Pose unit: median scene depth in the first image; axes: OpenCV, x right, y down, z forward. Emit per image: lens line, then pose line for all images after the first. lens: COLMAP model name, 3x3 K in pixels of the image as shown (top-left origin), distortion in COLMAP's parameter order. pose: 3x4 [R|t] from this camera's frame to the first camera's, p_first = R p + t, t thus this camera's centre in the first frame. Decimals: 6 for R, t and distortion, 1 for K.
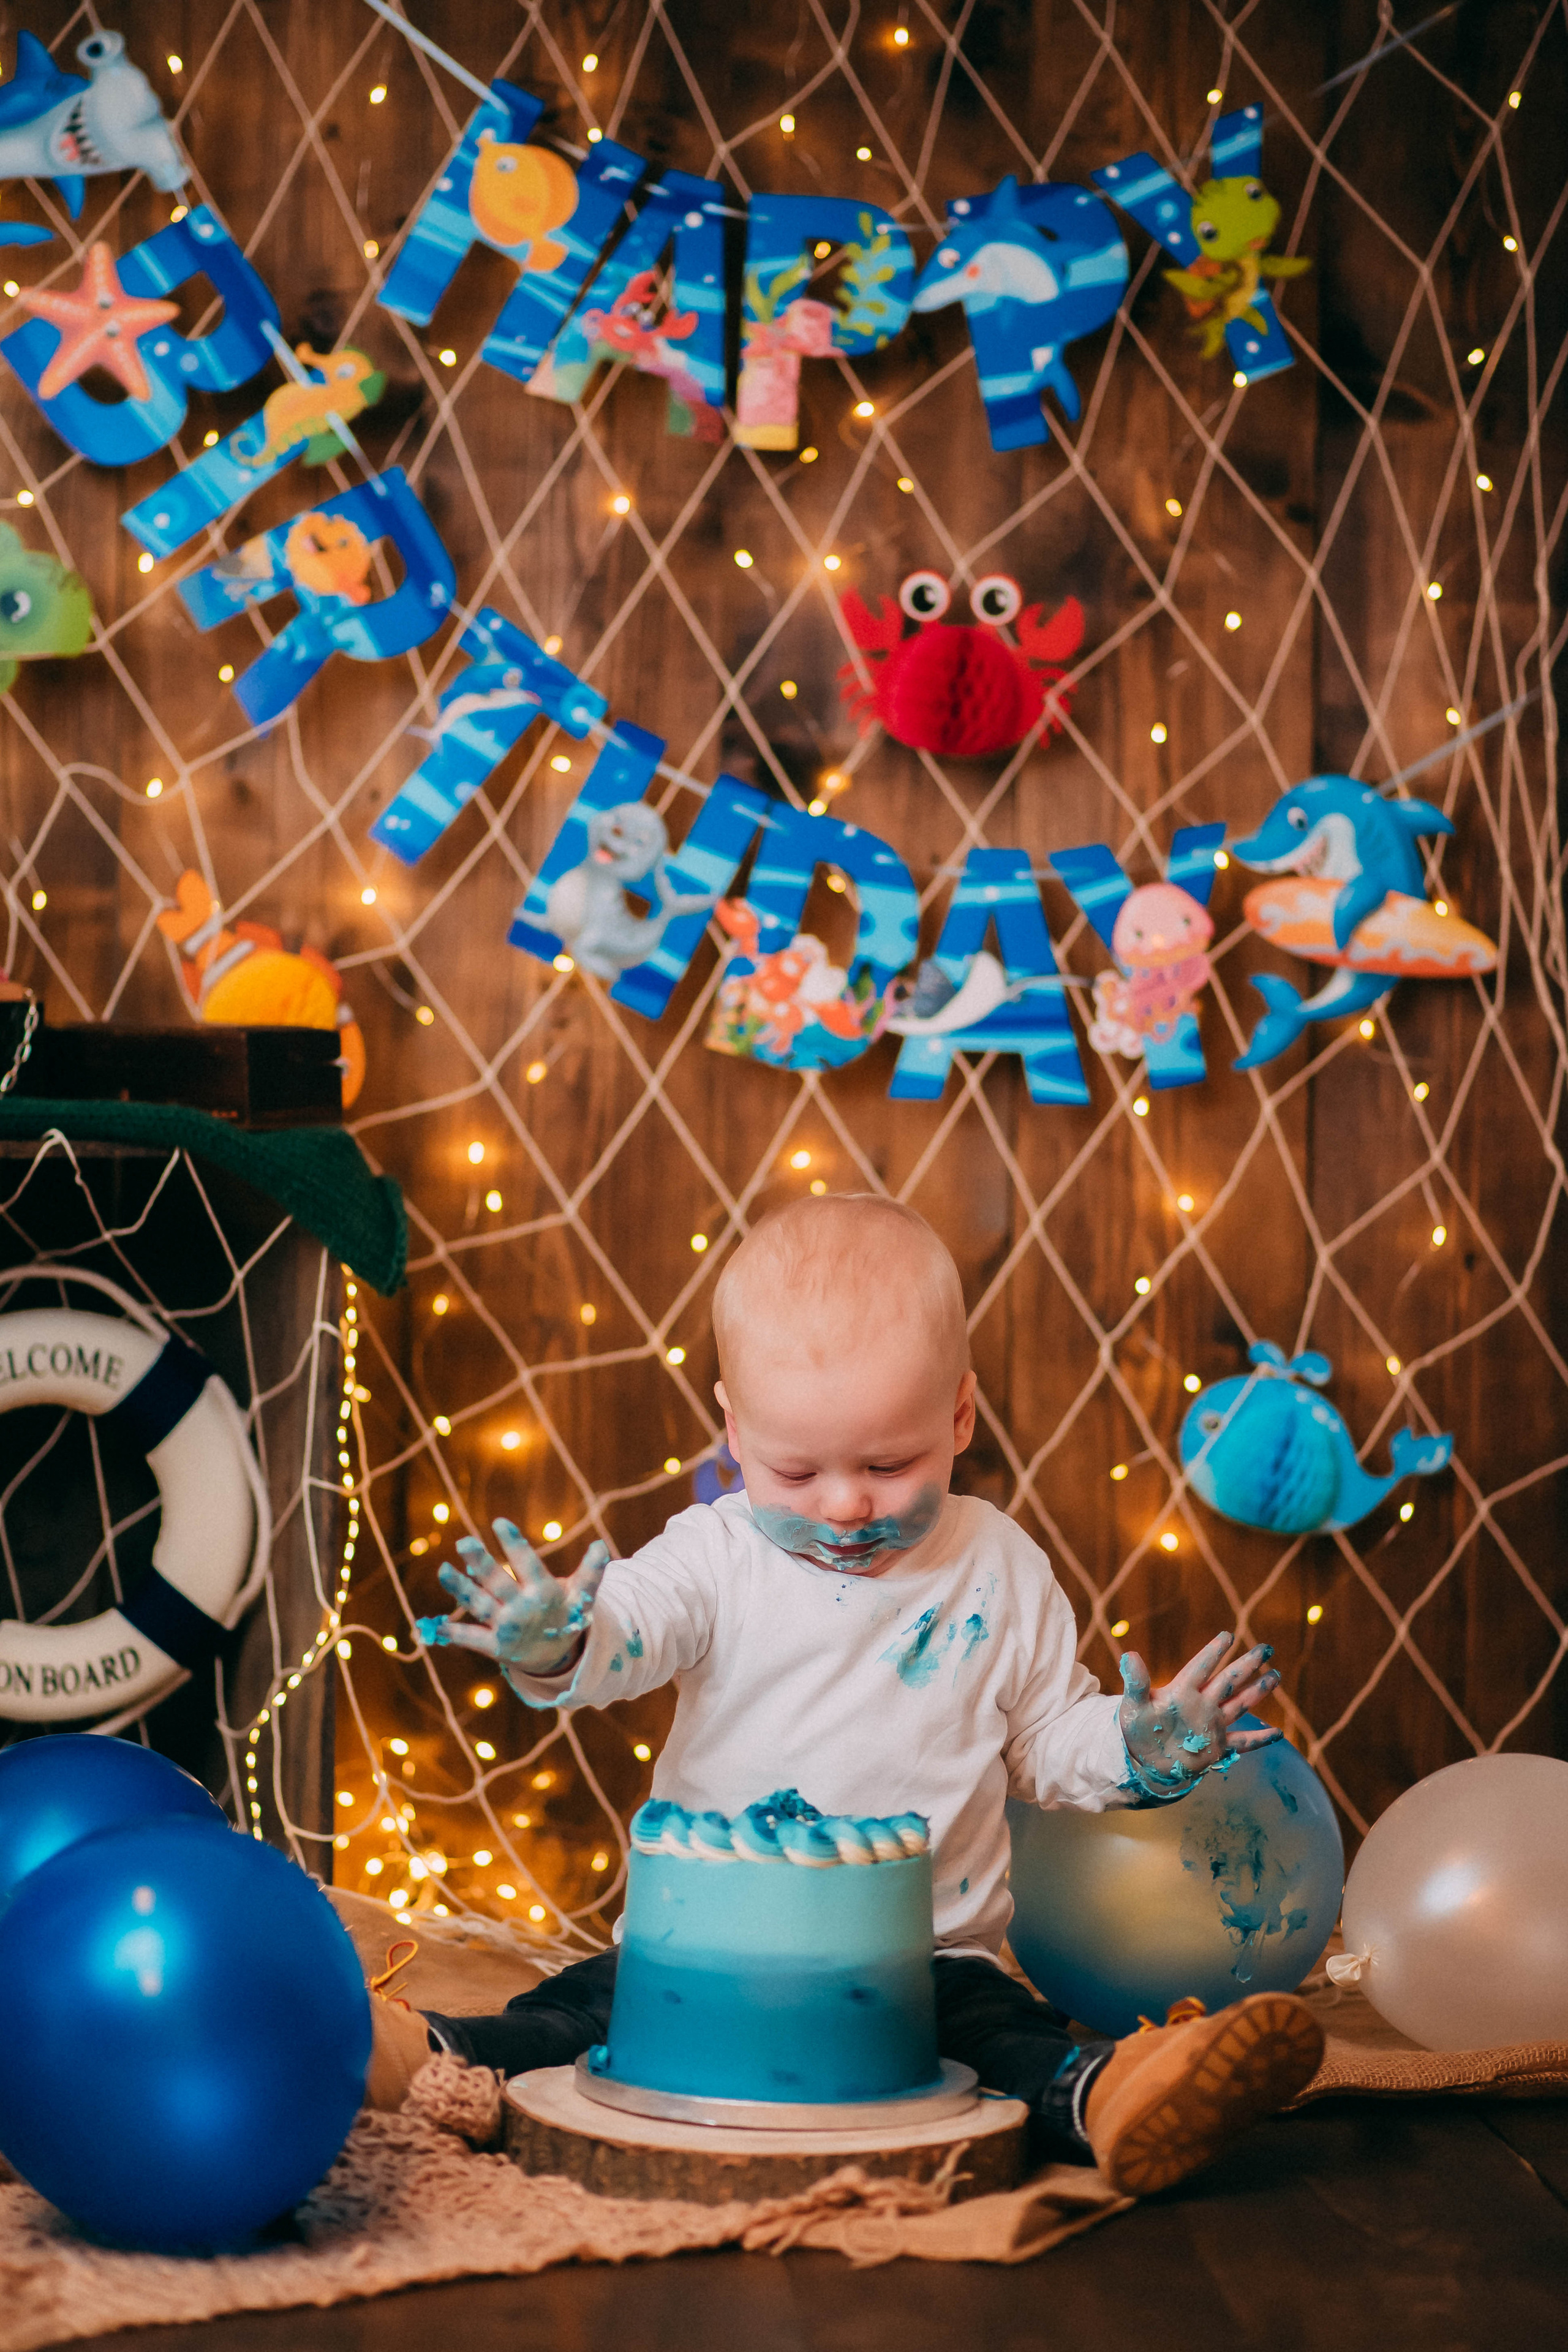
lens RADIAL K [[5439.0, 0, 783.8], [0, 5439.0, 1261.0], [0, 0, 1]] dist [0.061721, 0.438926]
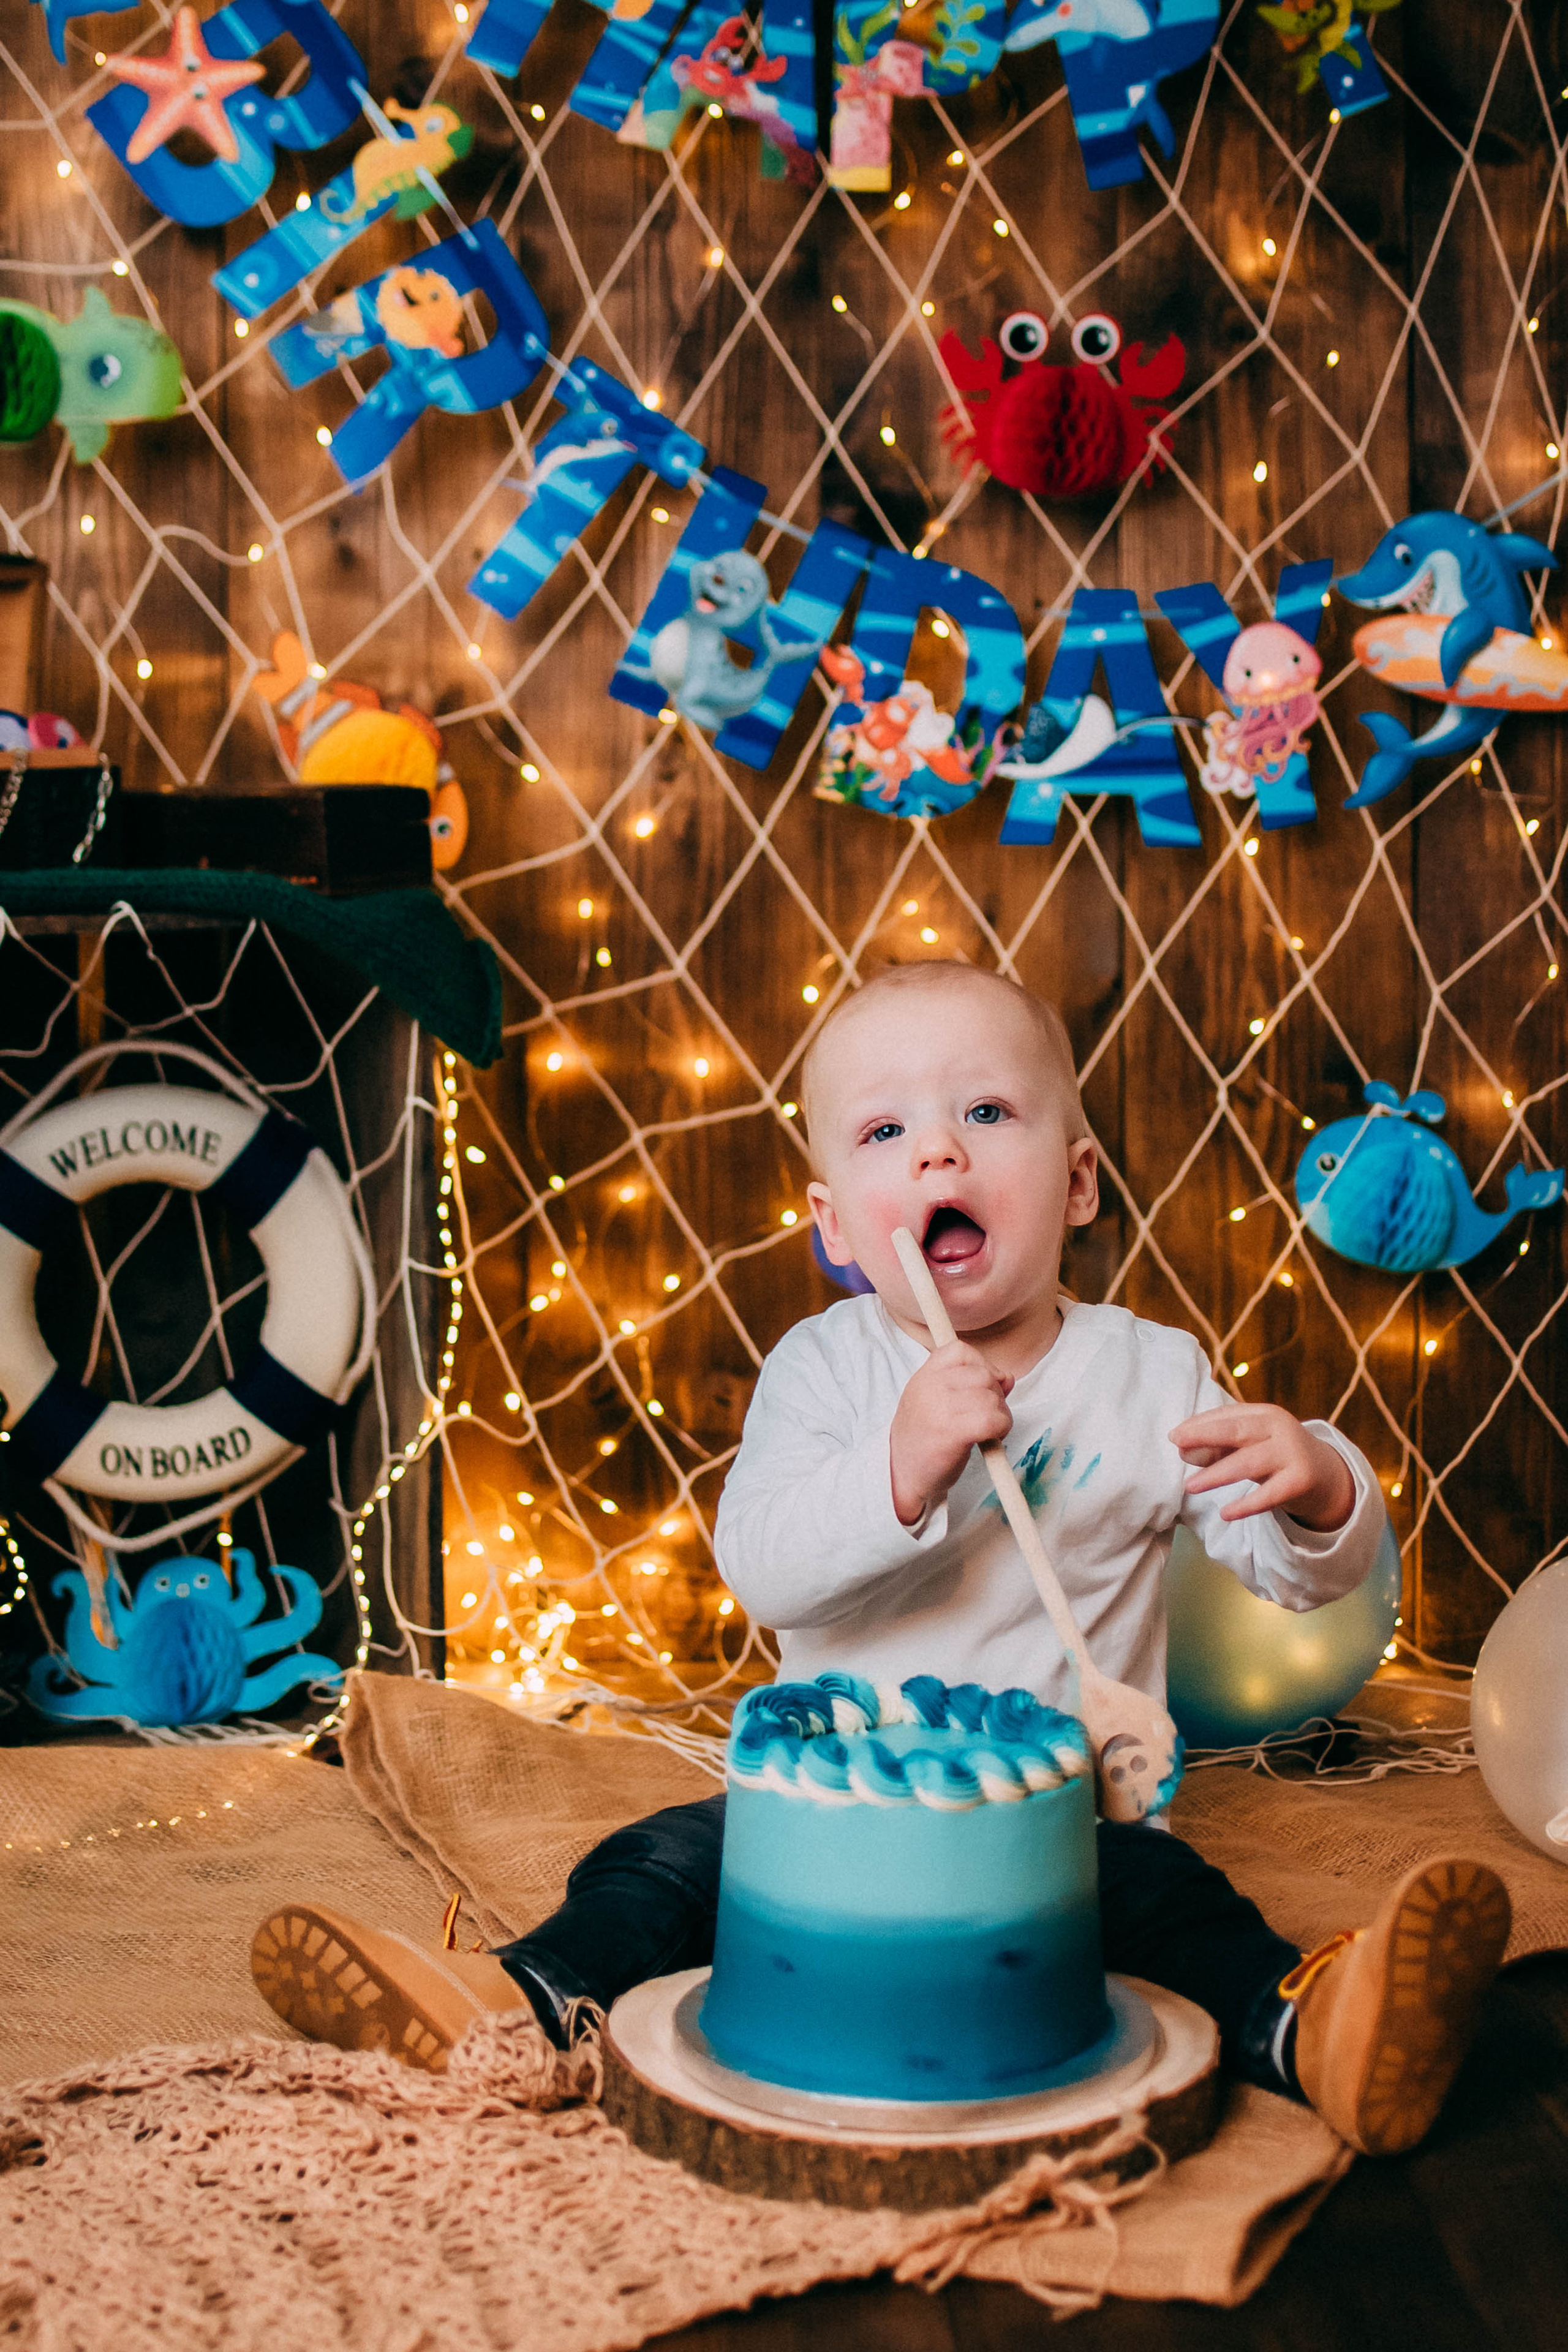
lens RADIAL K [[3454.0, 0, 752.2], [0, 3454.0, 1165.9], [0, 0, 1]] dist [-0.148108, 0.039532]
pose [[0.999234, -0.021127, -0.032930, -0.006244], [0.023184, 0.997719, 0.063403, -0.012450], [0.031515, -0.064118, 0.997445, 0.371768]]
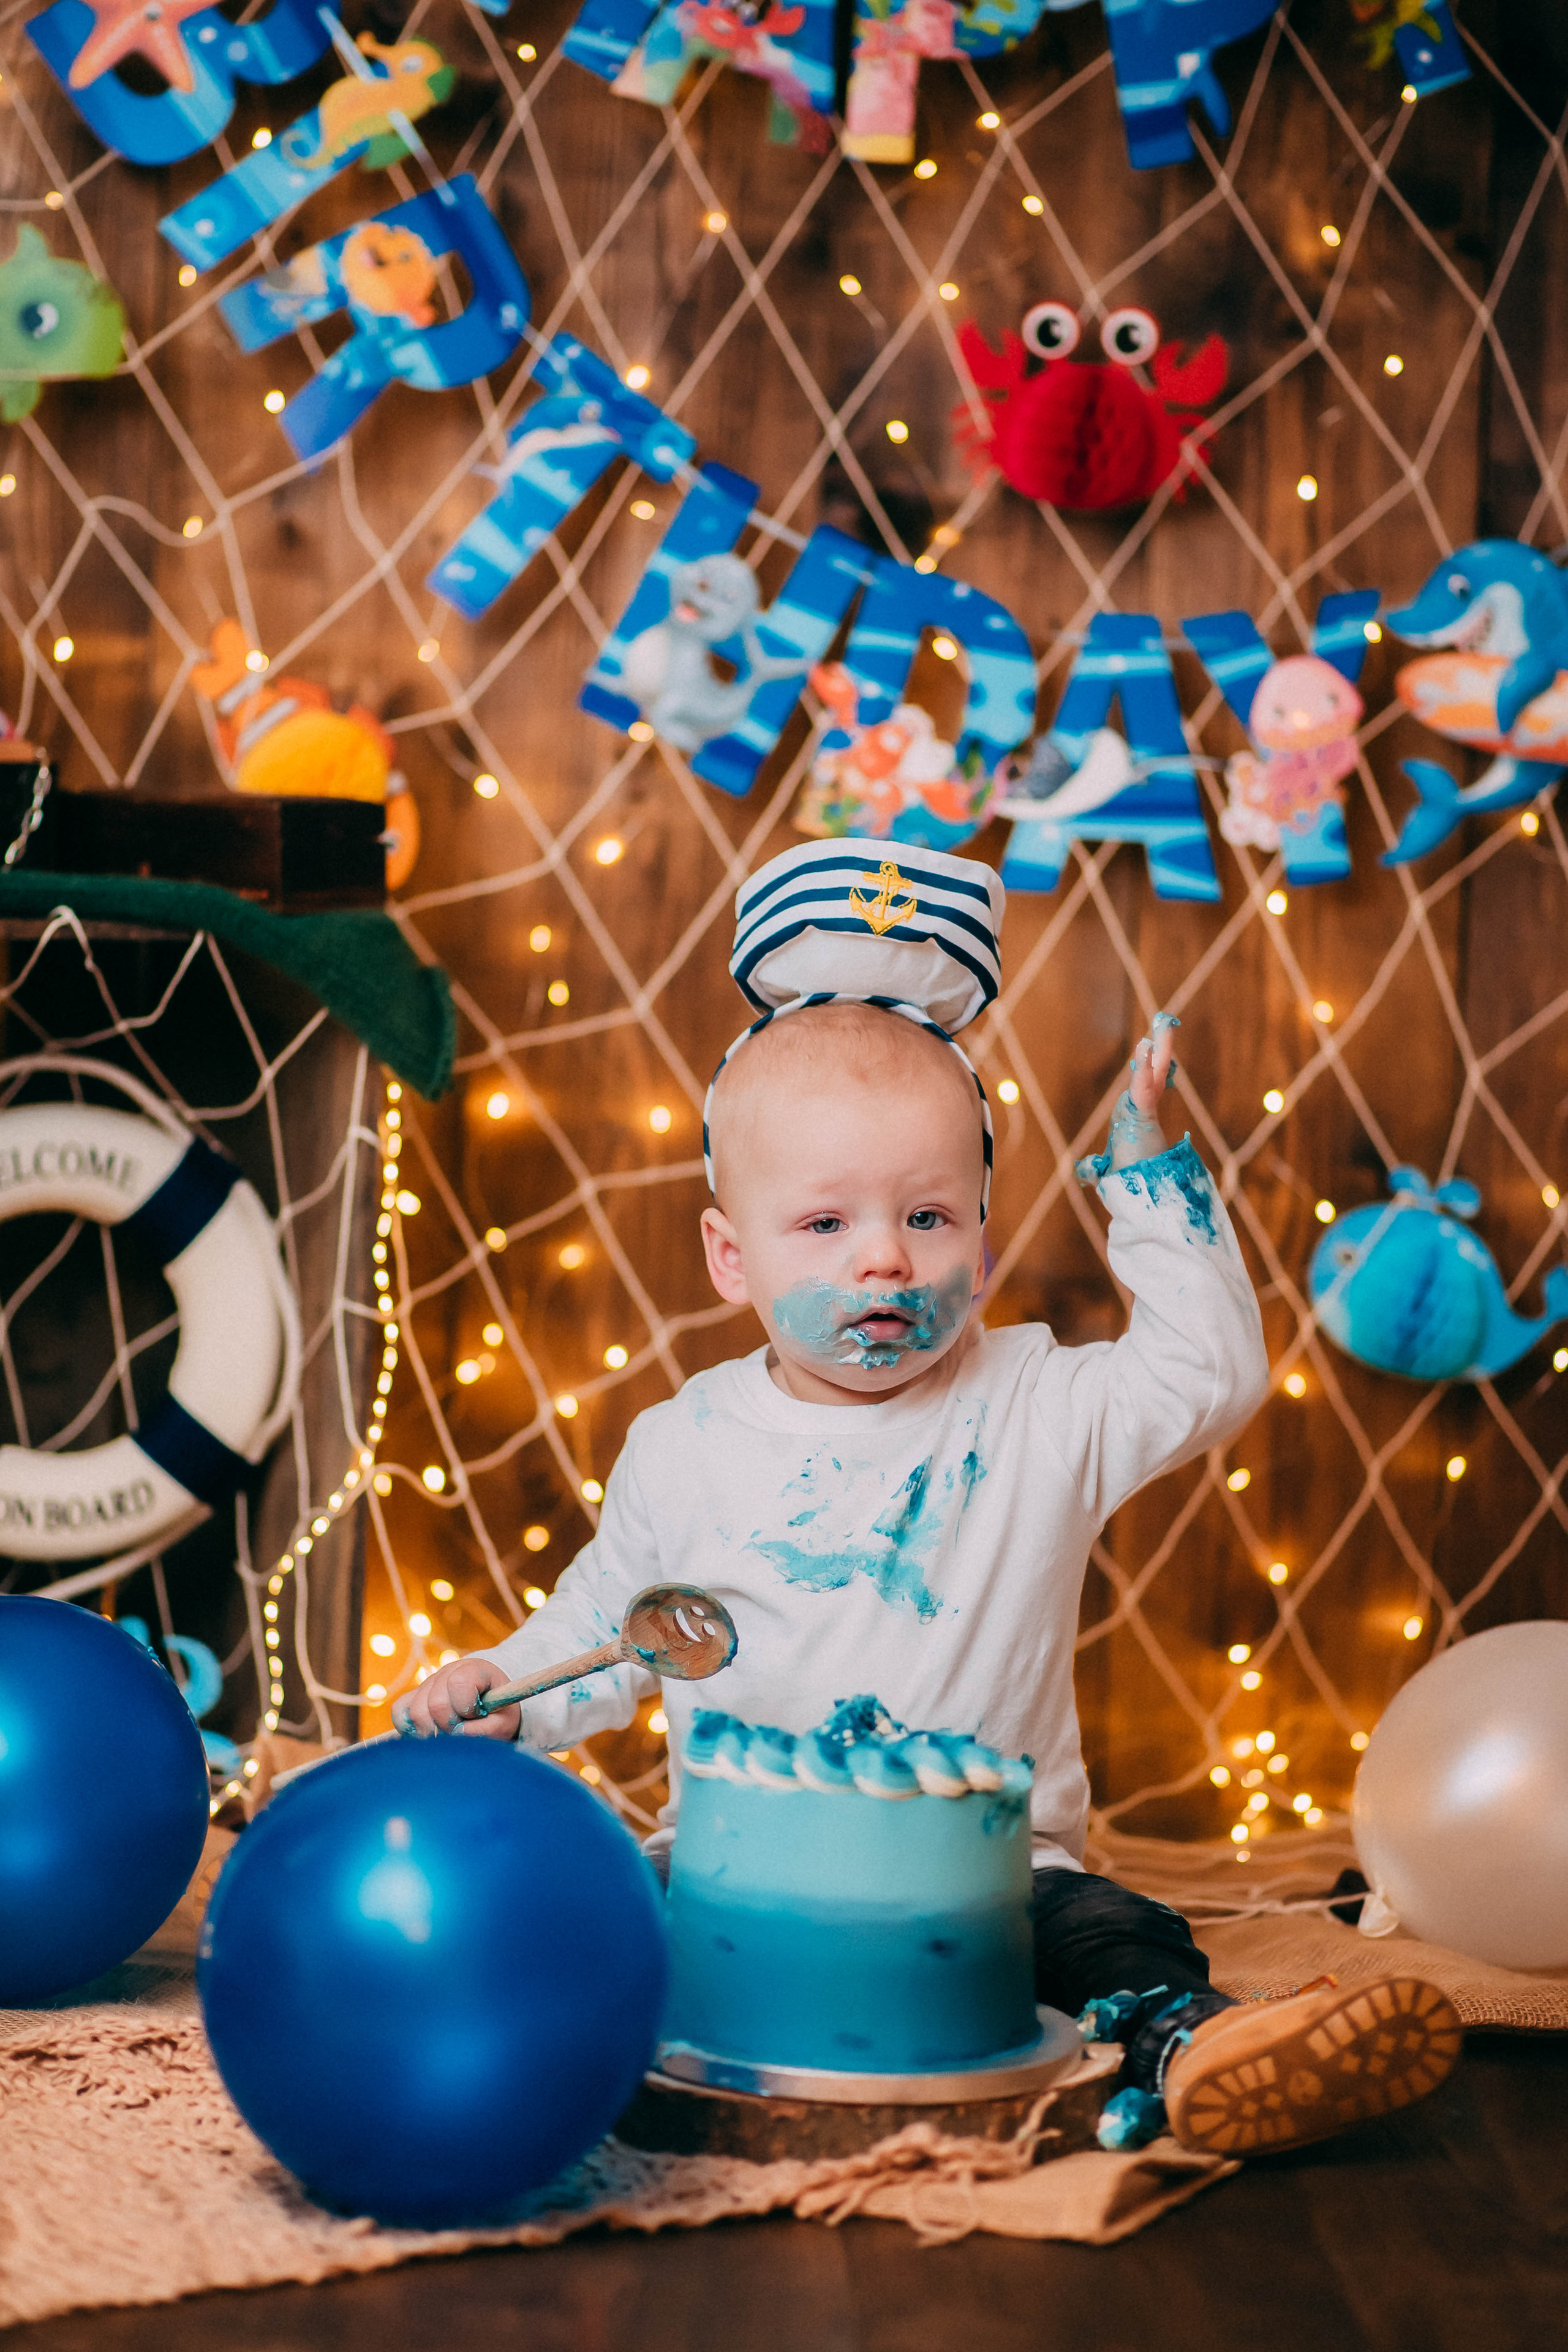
lens RADIAL K [[5423.3, 0, 790.8], [0, 5423.3, 1204.5], [0, 0, 1]] dist [0.074849, 0.216431]
pose [[0.999551, 0.023289, -0.018838, 0.003250], [-0.022613, 0.999120, 0.035330, -0.008695], [0.019644, -0.034888, 0.999198, 0.098184]]
